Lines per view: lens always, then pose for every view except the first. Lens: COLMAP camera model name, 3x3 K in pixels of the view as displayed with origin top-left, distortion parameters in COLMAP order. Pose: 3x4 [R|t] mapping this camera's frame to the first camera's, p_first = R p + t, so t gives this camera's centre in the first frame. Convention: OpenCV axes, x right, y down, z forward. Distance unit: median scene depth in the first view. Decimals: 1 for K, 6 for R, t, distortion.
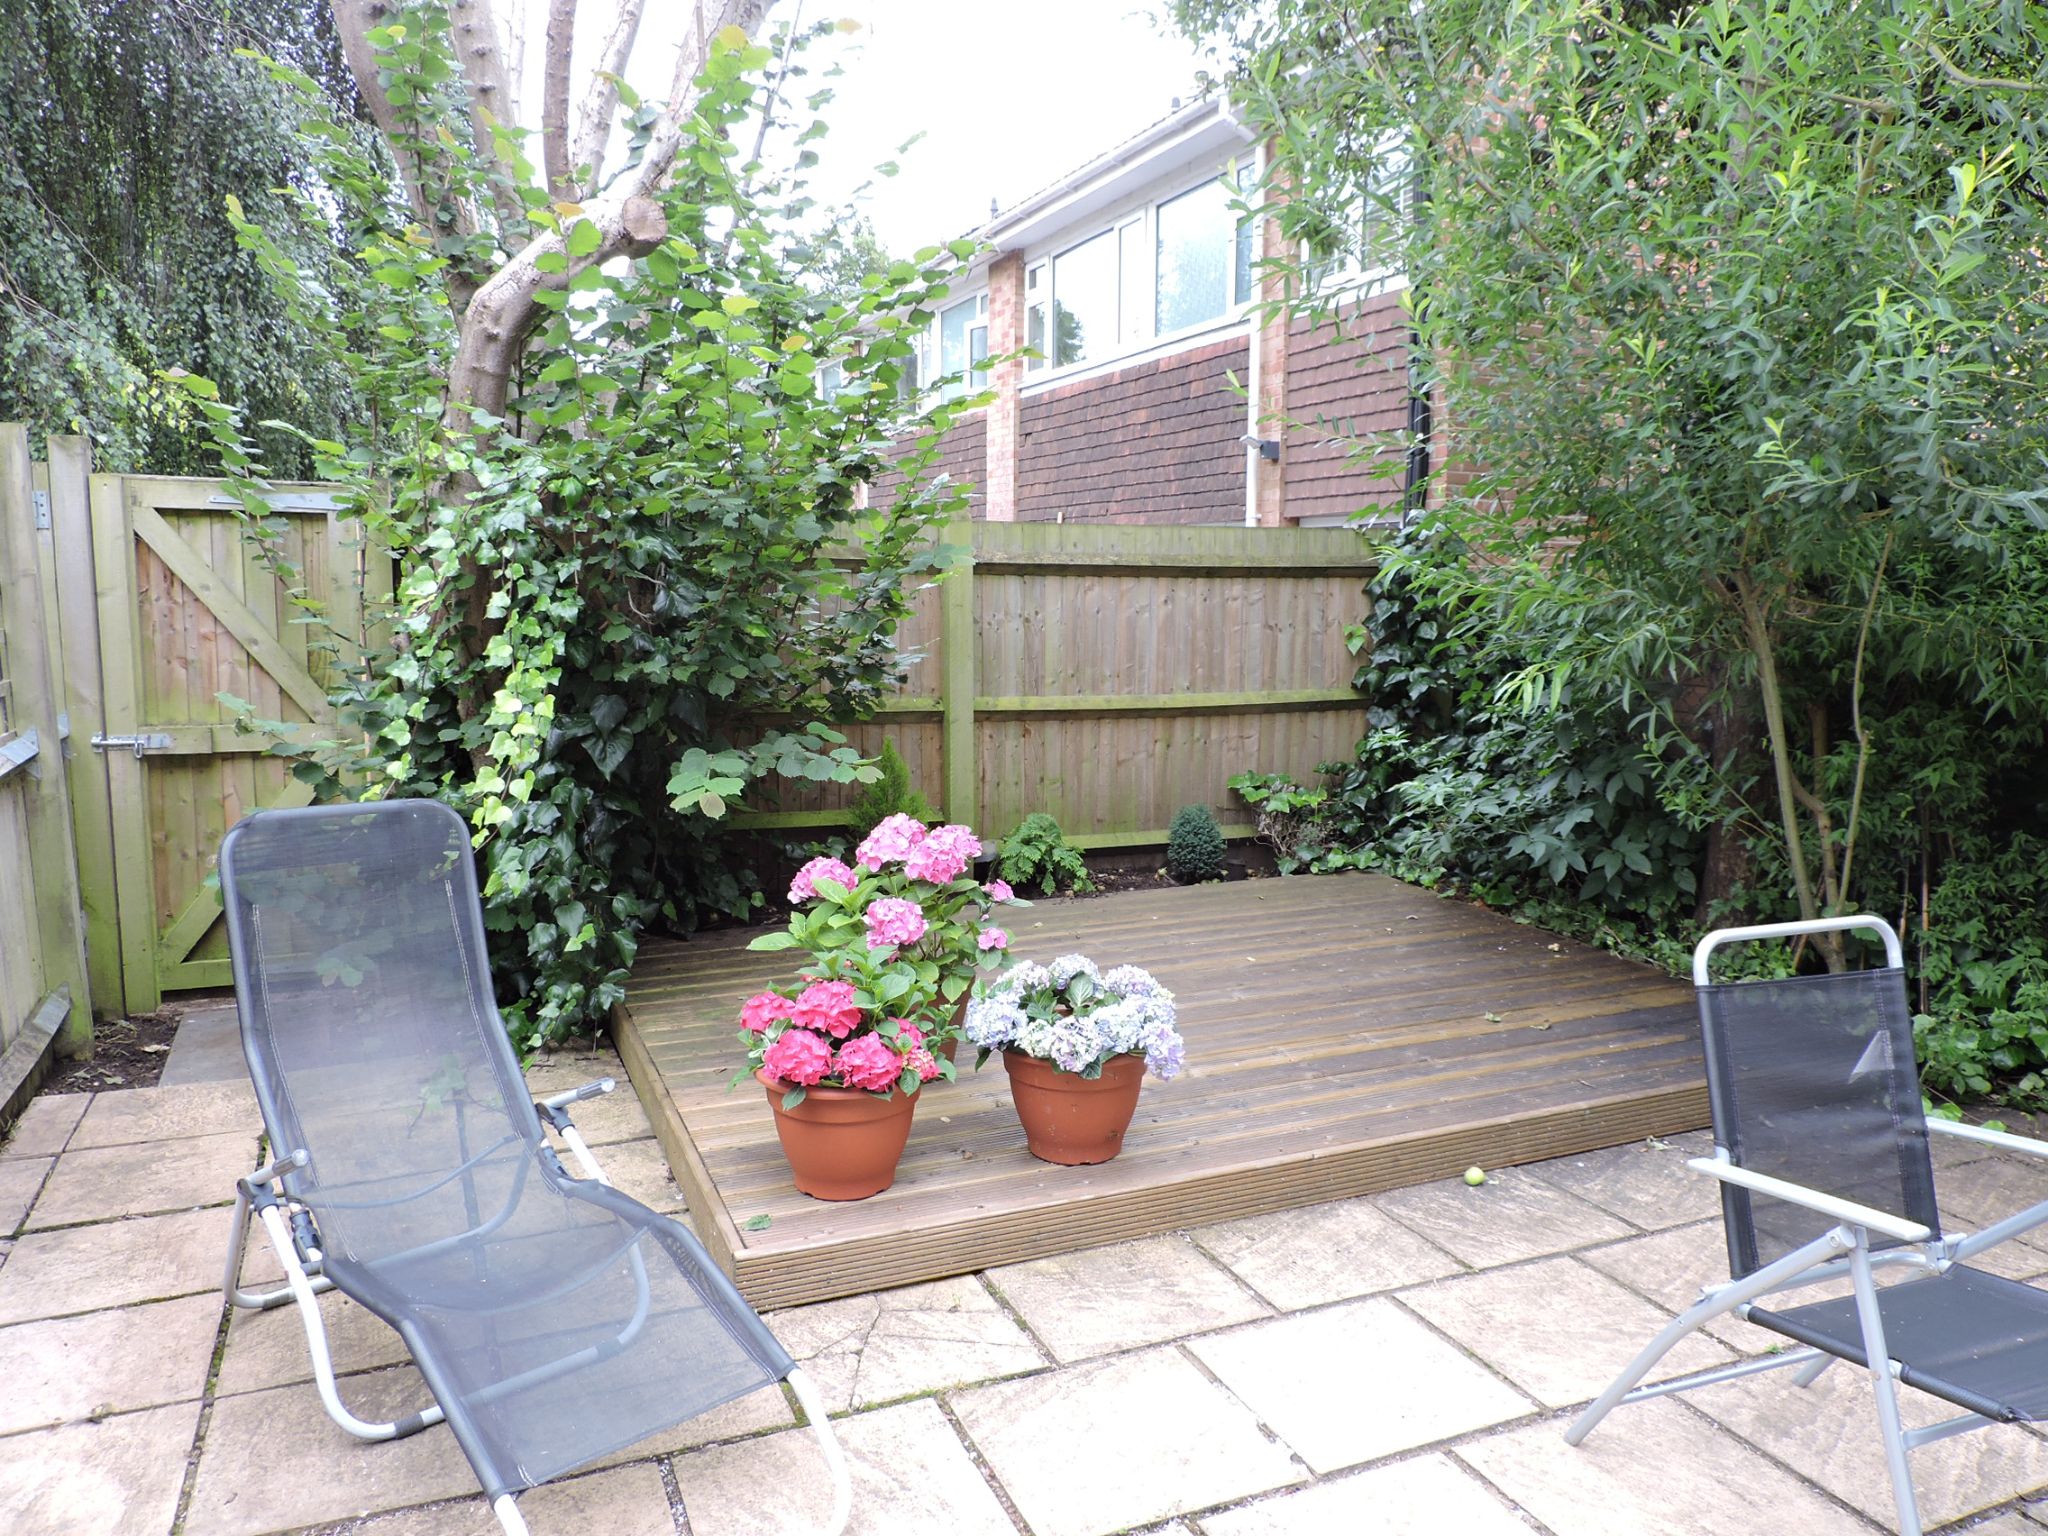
lens RADIAL K [[1461.1, 0, 1024.9], [0, 1461.1, 764.8], [0, 0, 1]] dist [-0.020477, 0.006745]
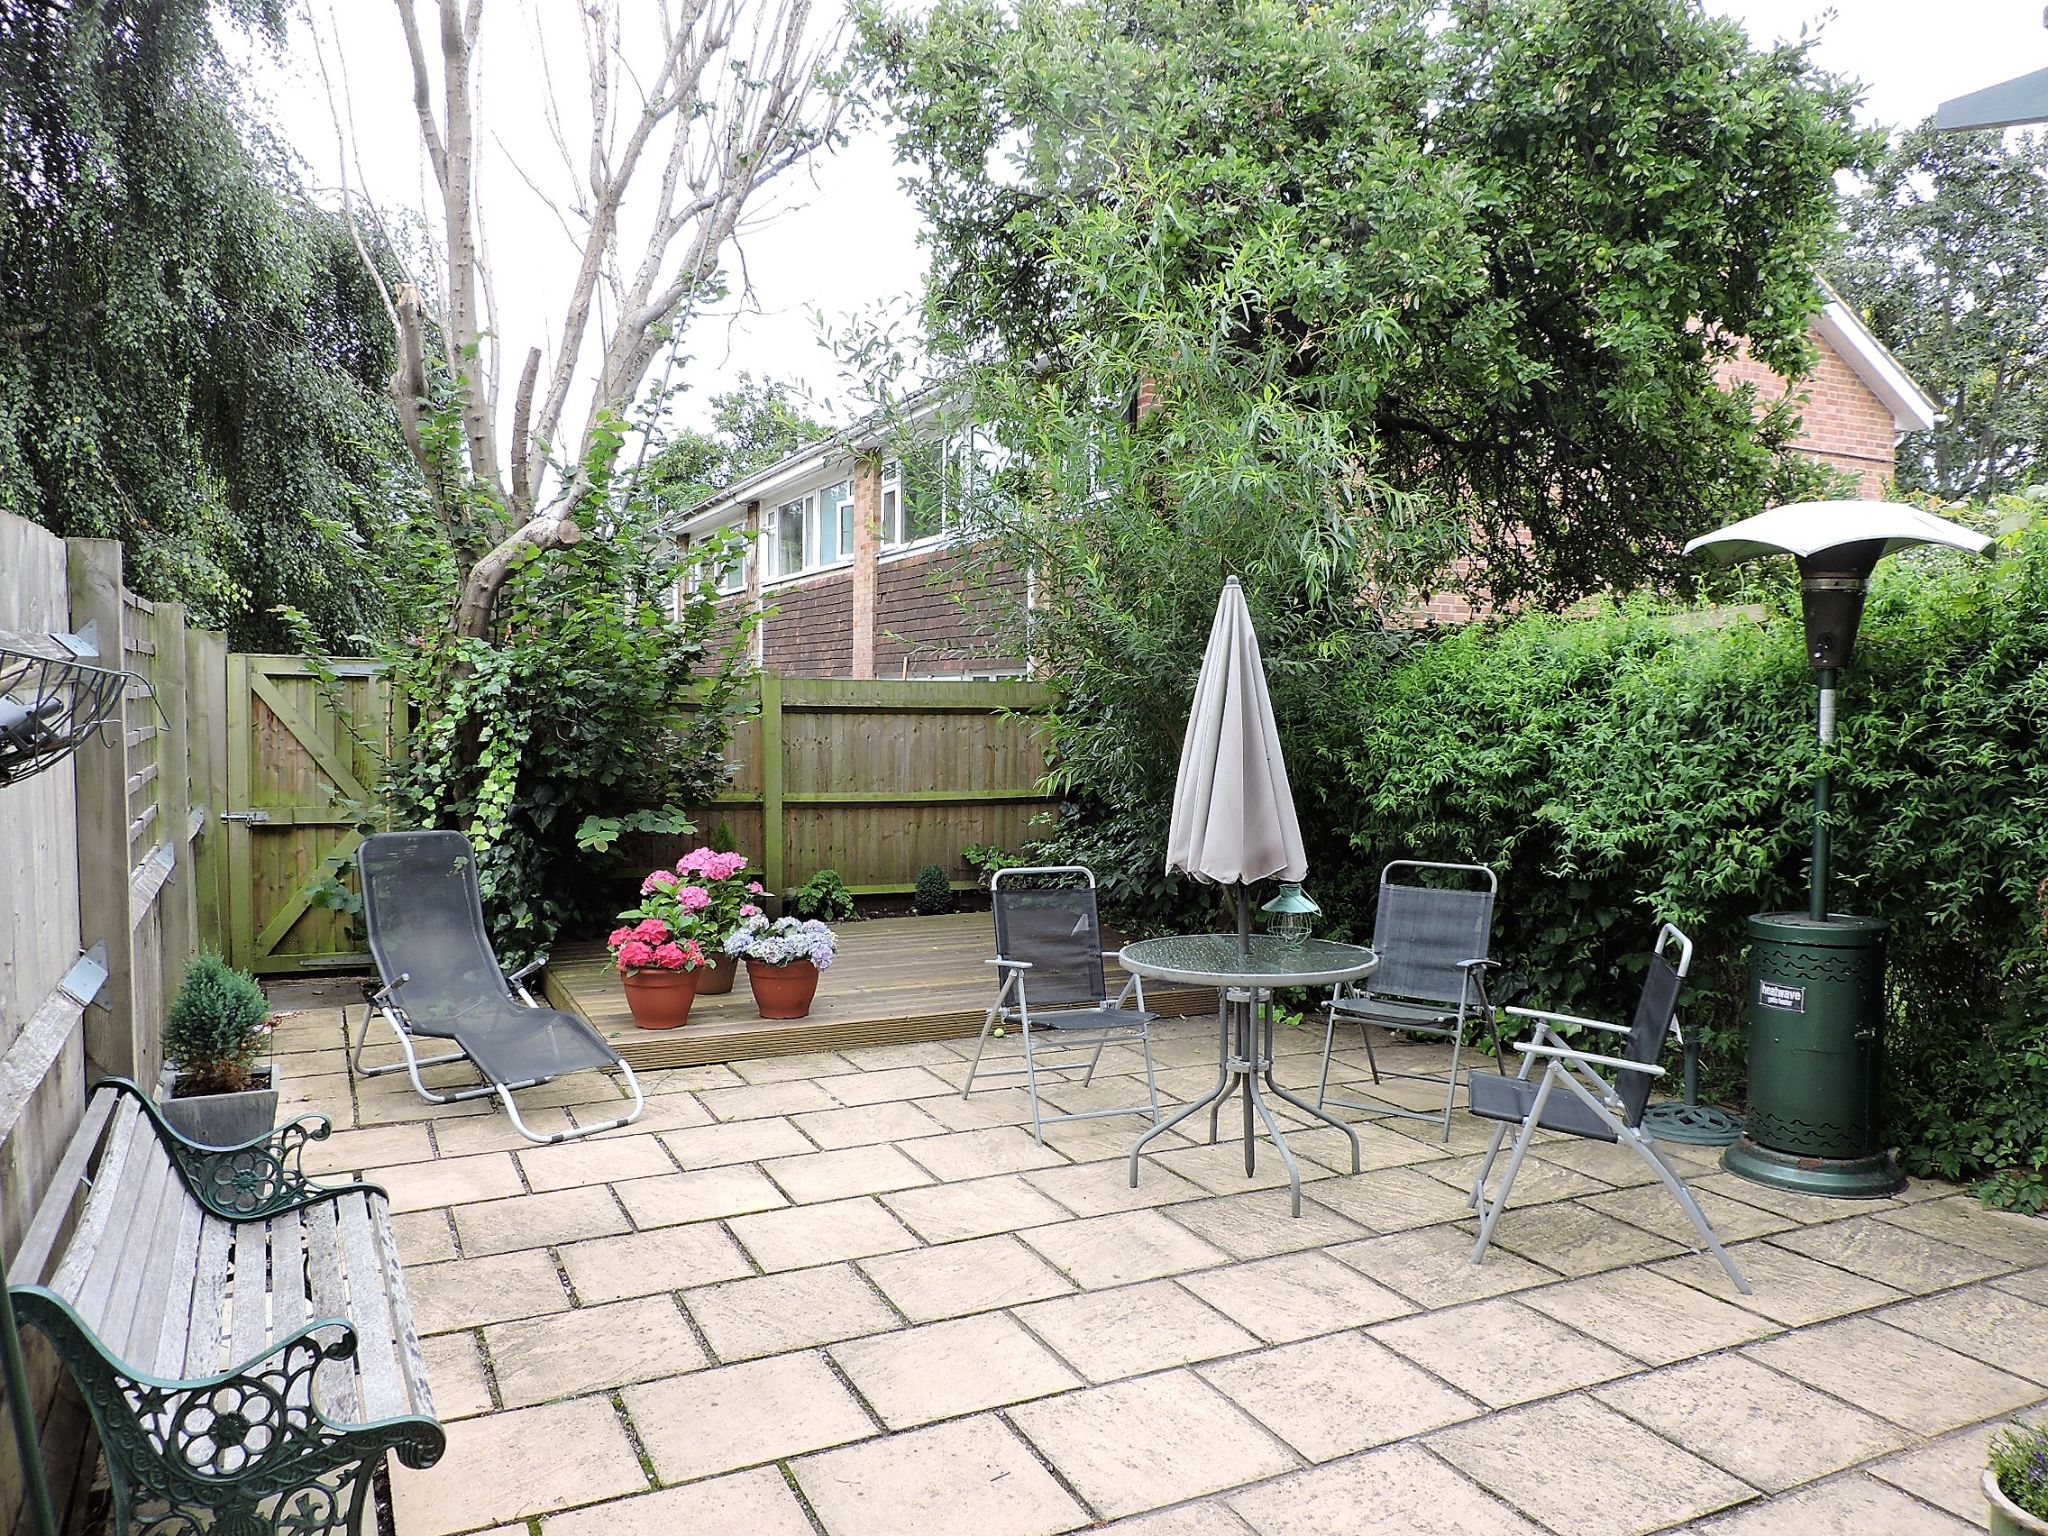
lens RADIAL K [[1461.1, 0, 1016.5], [0, 1461.1, 772.2], [0, 0, 1]] dist [-0.020477, 0.006745]
pose [[0.999012, -0.000004, 0.044433, 0.211393], [0.003541, 0.996827, -0.079523, 0.080616], [-0.044292, 0.079602, 0.995842, -0.797242]]
